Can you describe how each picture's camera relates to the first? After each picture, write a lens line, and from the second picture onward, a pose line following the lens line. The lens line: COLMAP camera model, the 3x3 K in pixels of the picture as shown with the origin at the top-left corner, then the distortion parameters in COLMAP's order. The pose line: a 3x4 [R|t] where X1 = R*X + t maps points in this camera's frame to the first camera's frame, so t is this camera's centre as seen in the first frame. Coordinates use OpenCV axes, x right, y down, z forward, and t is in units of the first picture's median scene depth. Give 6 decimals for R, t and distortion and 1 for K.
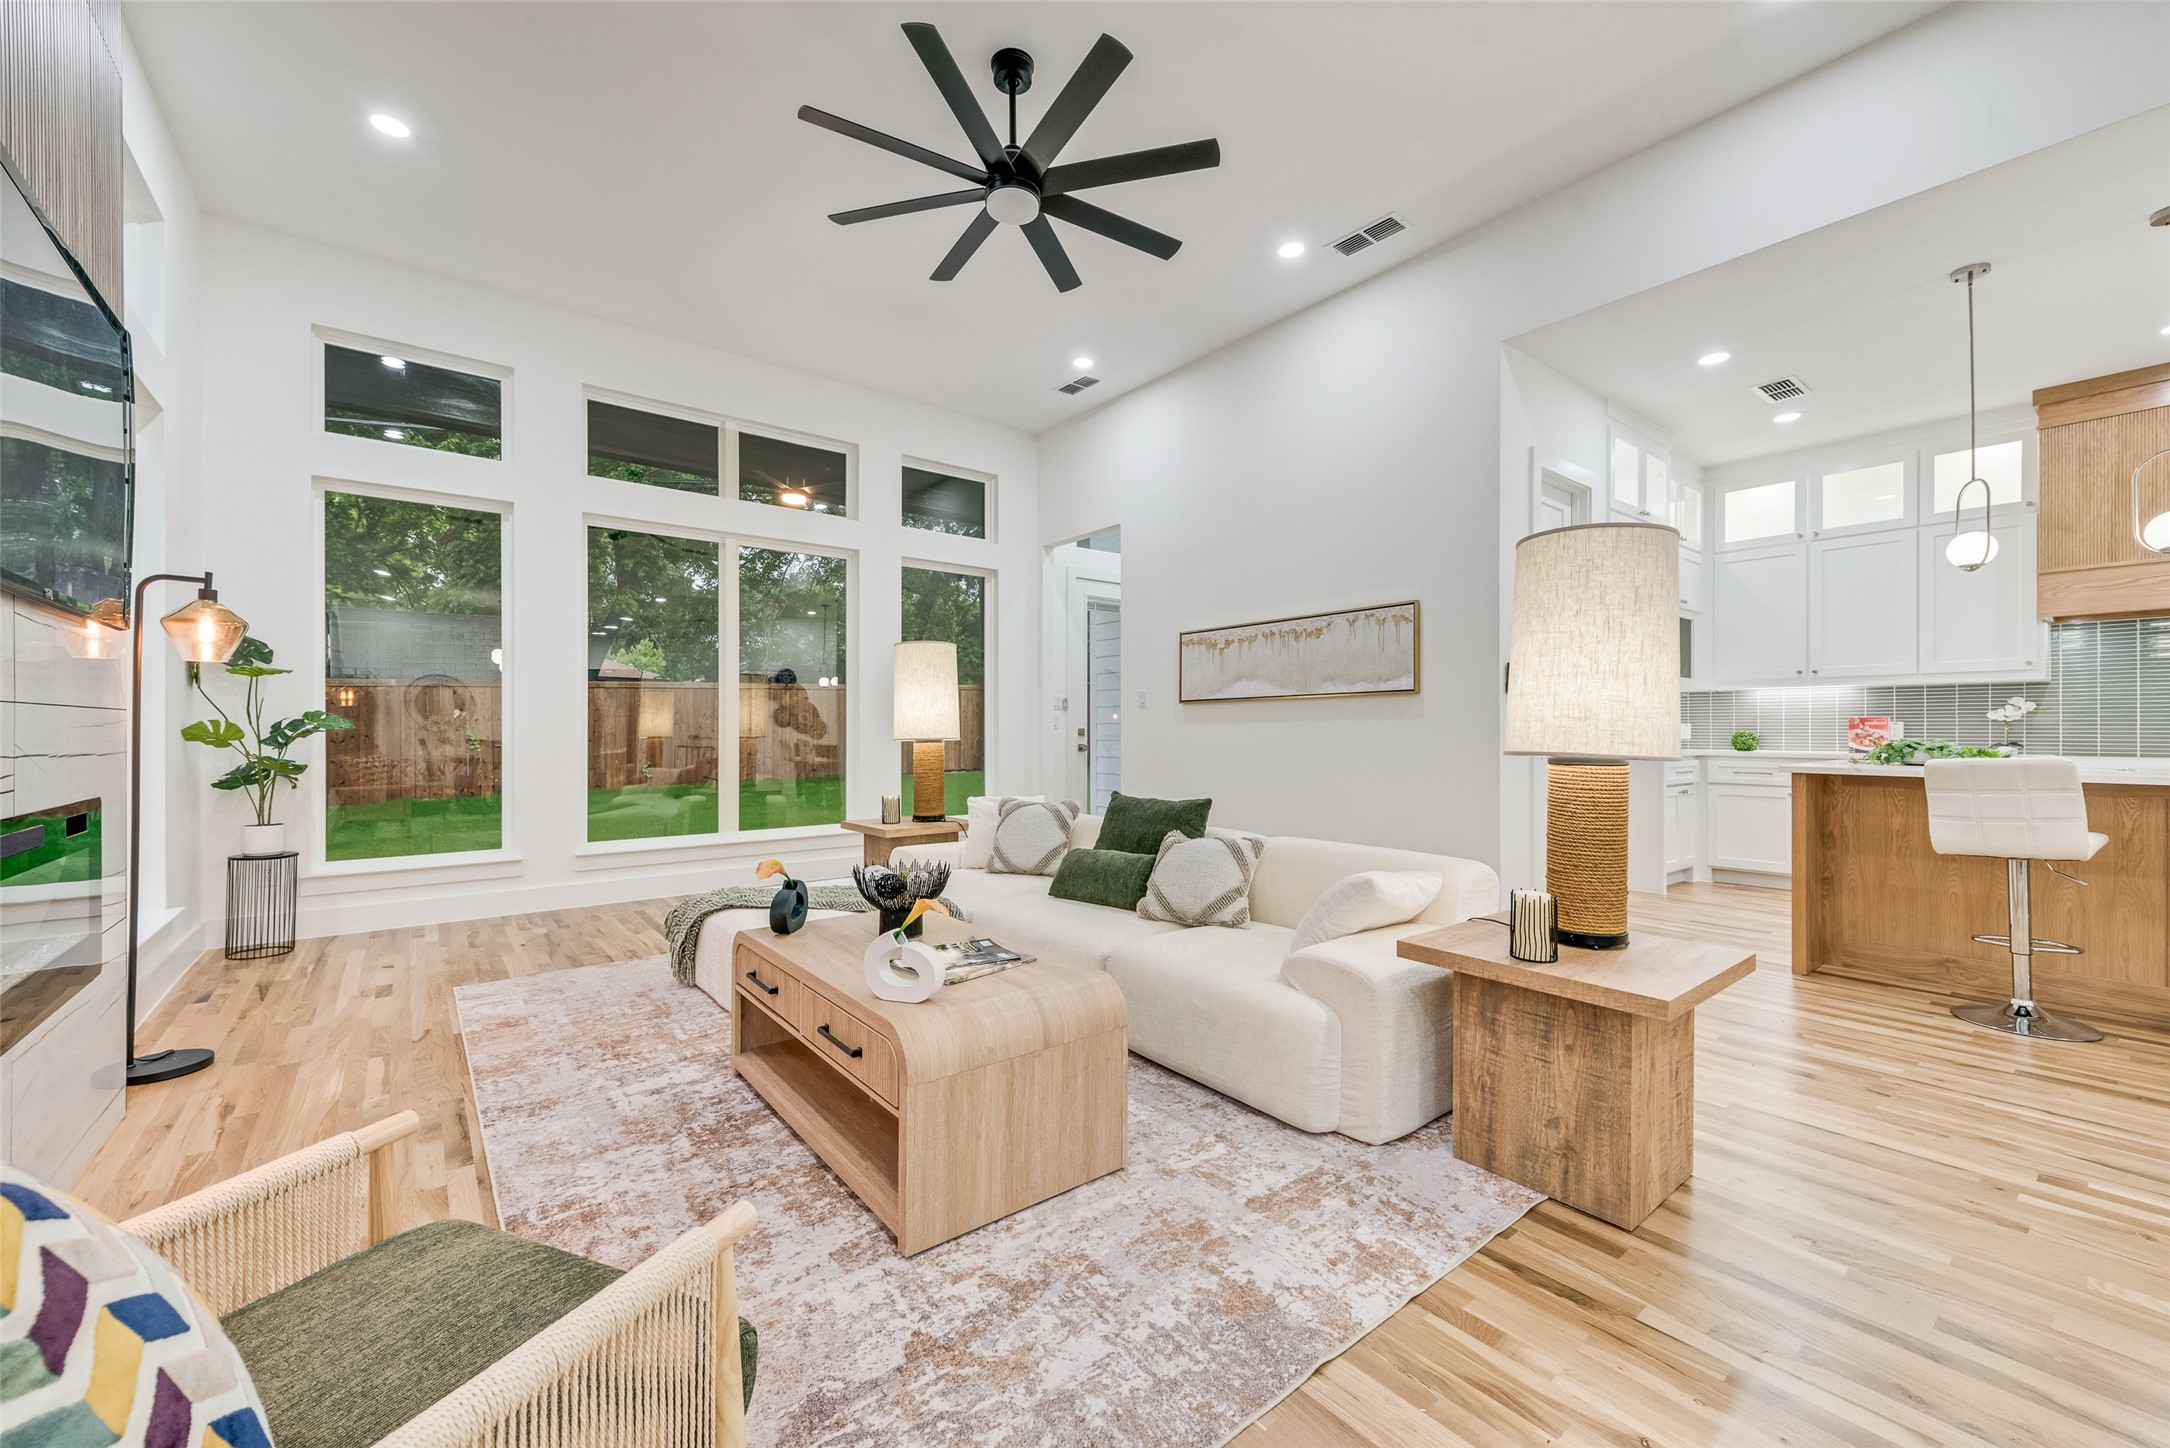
lens RADIAL K [[846.8, 0, 1102.3], [0, 846.8, 733.5], [0, 0, 1]] dist [0.011184, -0.000710]
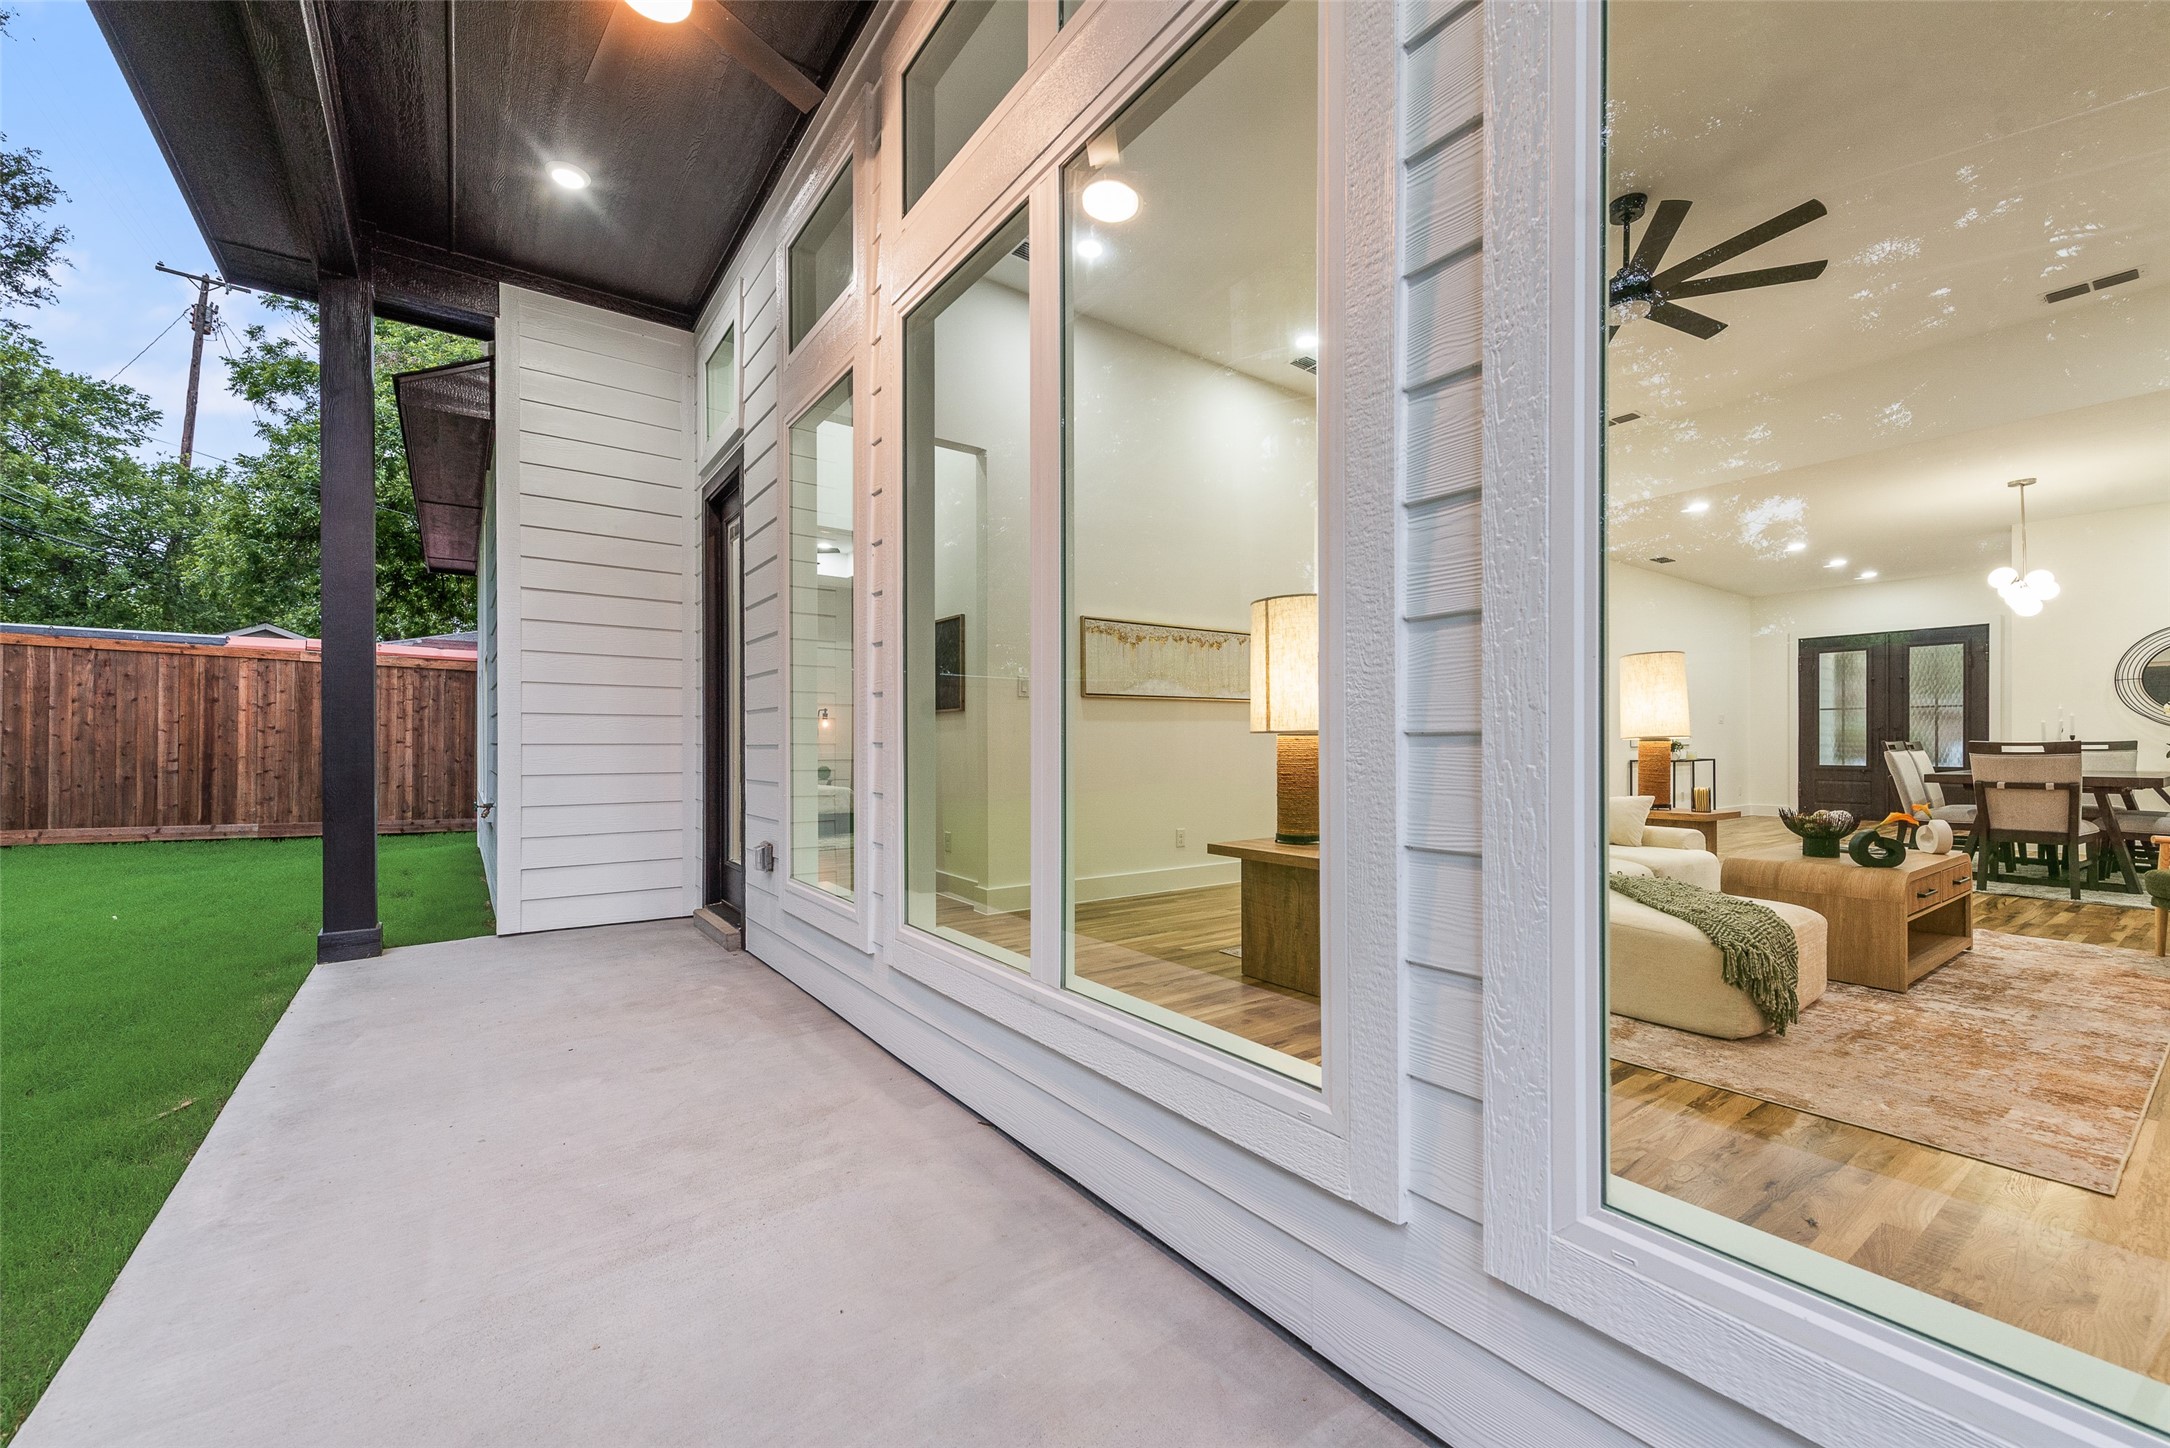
lens RADIAL K [[849.7, 0, 1083.9], [0, 849.7, 740.8], [0, 0, 1]] dist [0.006100, -0.000996]
pose [[0.068038, 0.006655, 0.997661, -1.465106], [0.006881, 0.999951, -0.007140, 0.030754], [-0.997659, 0.007351, 0.067989, 1.757750]]
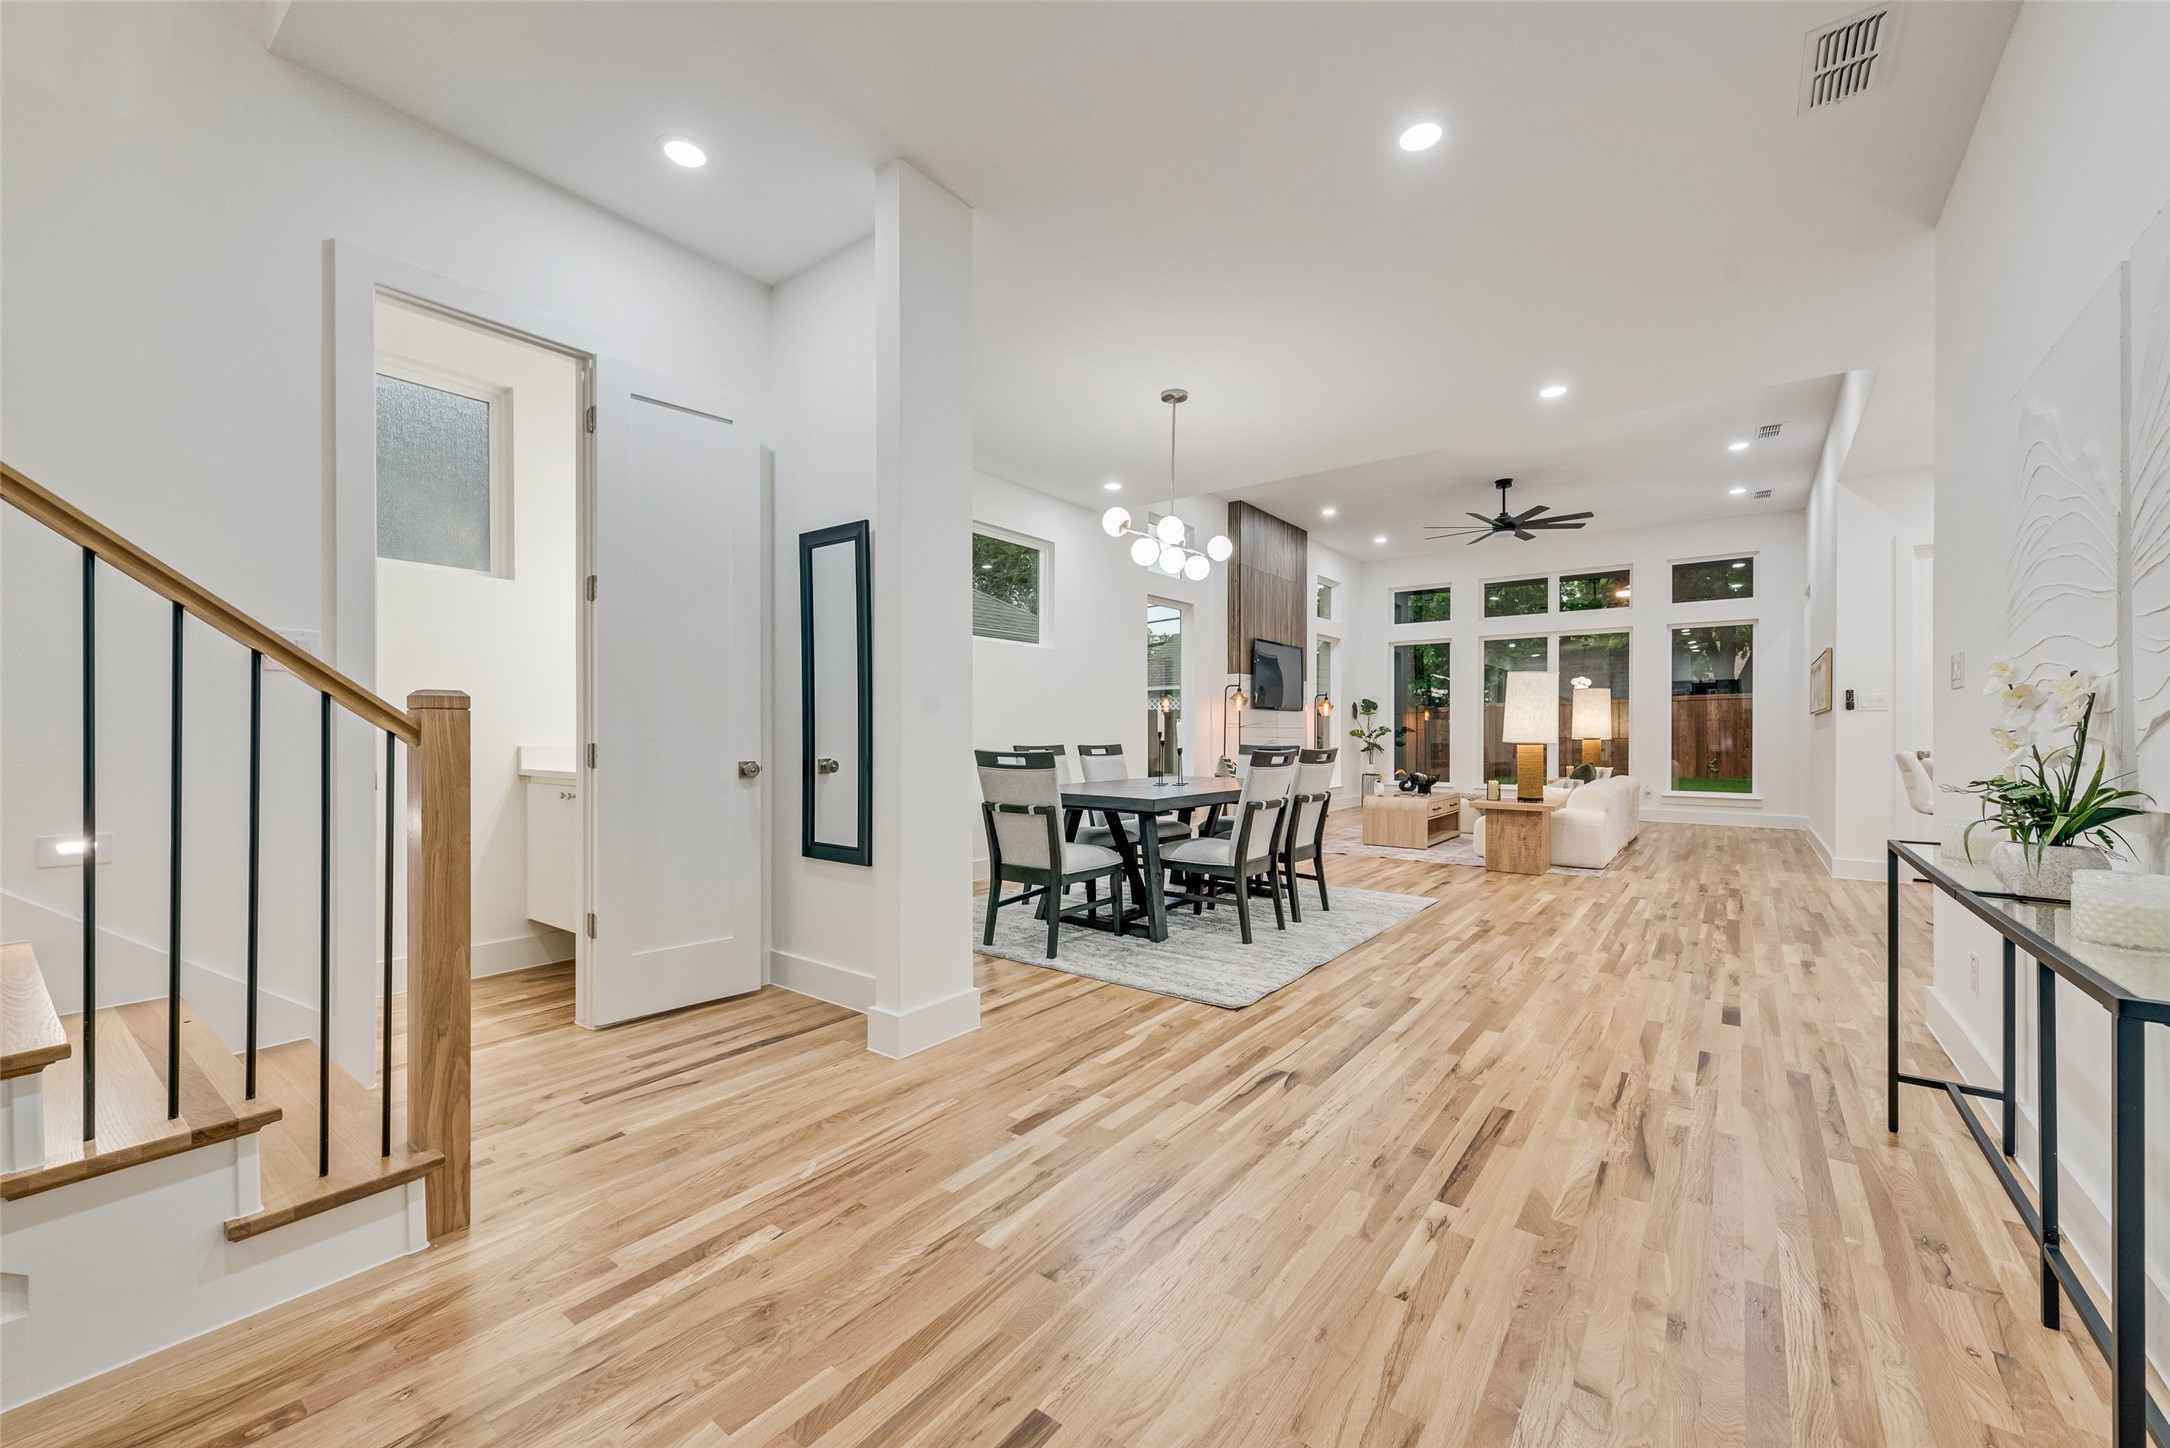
lens RADIAL K [[846.8, 0, 1084.7], [0, 846.8, 730.7], [0, 0, 1]] dist [0.011184, -0.000710]
pose [[0.233882, 0.003517, -0.972259, 2.191476], [-0.012878, 0.999917, 0.000519, 0.001703], [0.972180, 0.012399, 0.233908, -0.881667]]
